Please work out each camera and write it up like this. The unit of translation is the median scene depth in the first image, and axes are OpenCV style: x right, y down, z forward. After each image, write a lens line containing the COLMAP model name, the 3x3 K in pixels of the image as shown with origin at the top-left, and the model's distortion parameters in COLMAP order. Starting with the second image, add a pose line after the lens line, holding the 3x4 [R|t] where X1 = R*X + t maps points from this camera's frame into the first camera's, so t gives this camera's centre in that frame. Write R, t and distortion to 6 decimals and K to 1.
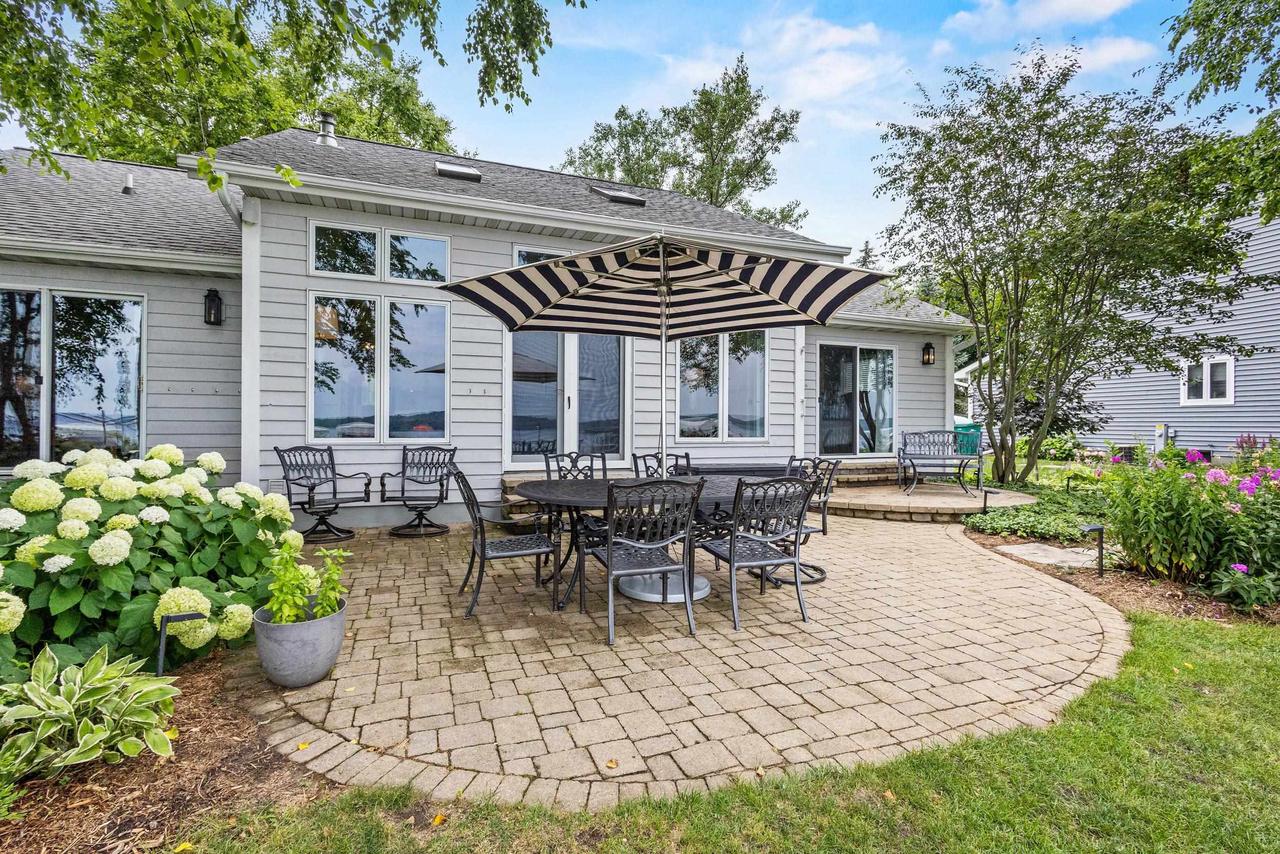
lens RADIAL K [[592.5, 0, 640.0], [0, 592.5, 430.2], [0, 0, 1]] dist [0.001433, -0.000701]
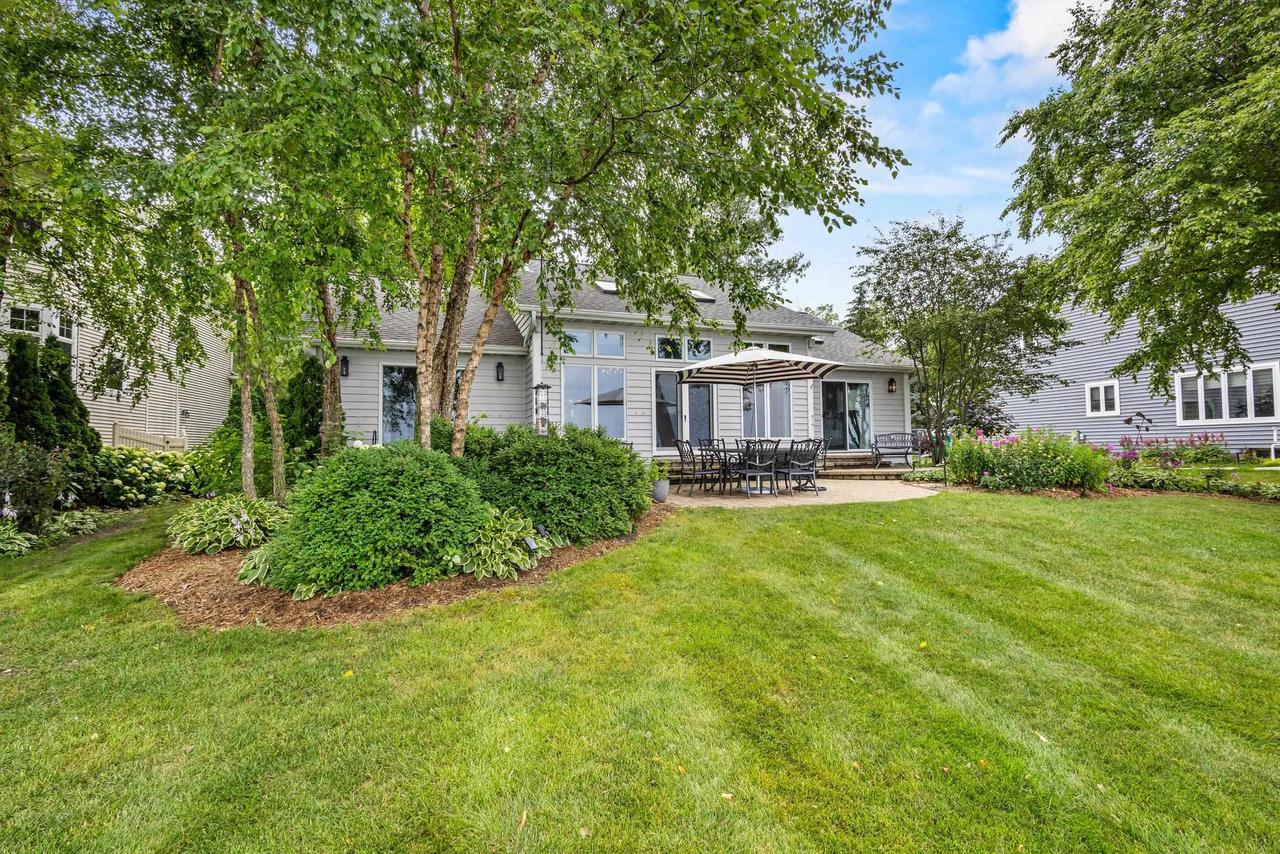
lens RADIAL K [[592.5, 0, 640.0], [0, 592.5, 430.2], [0, 0, 1]] dist [0.001433, -0.000701]
pose [[0.999776, -0.018138, -0.010886, -0.162215], [0.017645, 0.998884, -0.043821, 0.045600], [0.011669, 0.043620, 0.998980, -0.561976]]
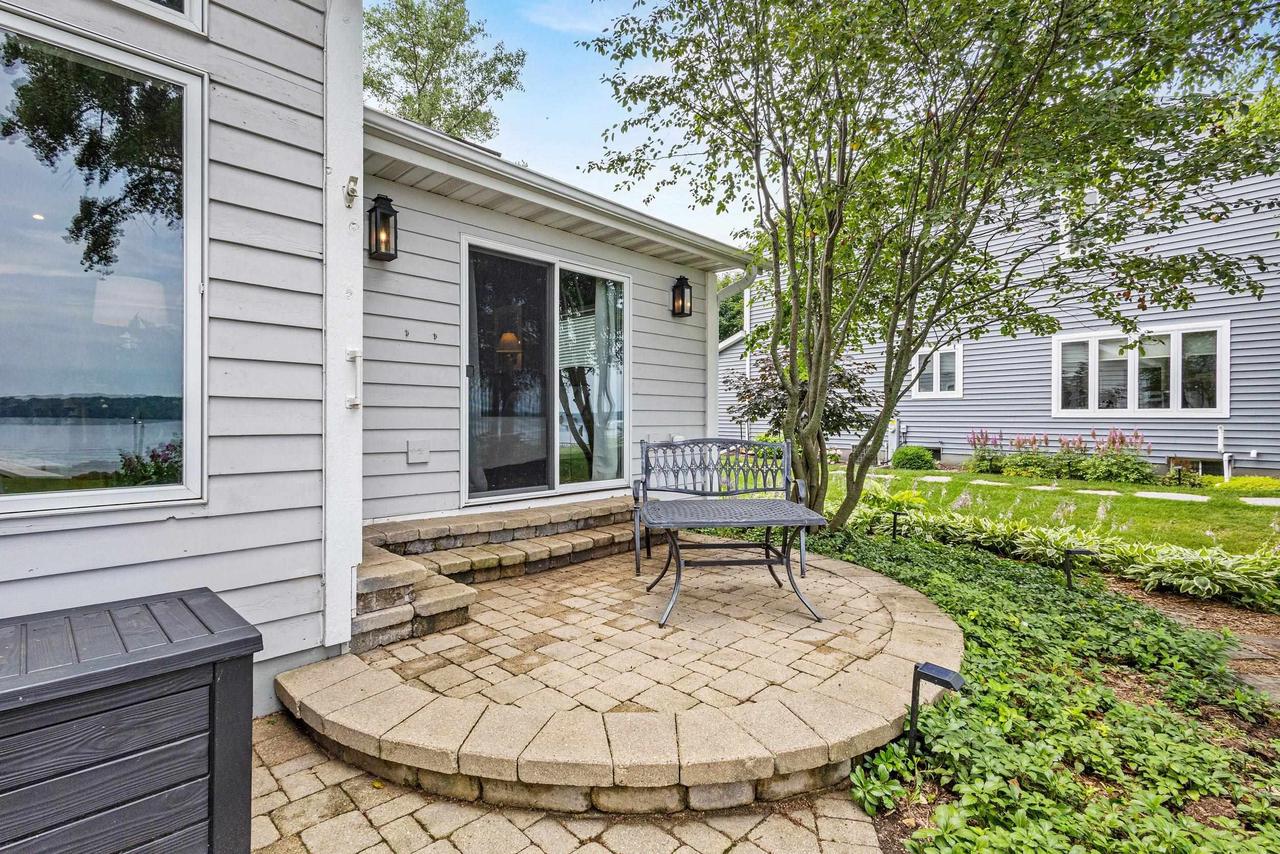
lens RADIAL K [[596.2, 0, 639.5], [0, 596.2, 421.6], [0, 0, 1]] dist [0.002981, 0.000136]
pose [[0.910686, -0.003226, 0.413086, 0.217283], [0.003016, 0.999995, 0.001161, -0.012251], [-0.413087, 0.000188, 0.910691, 0.504312]]
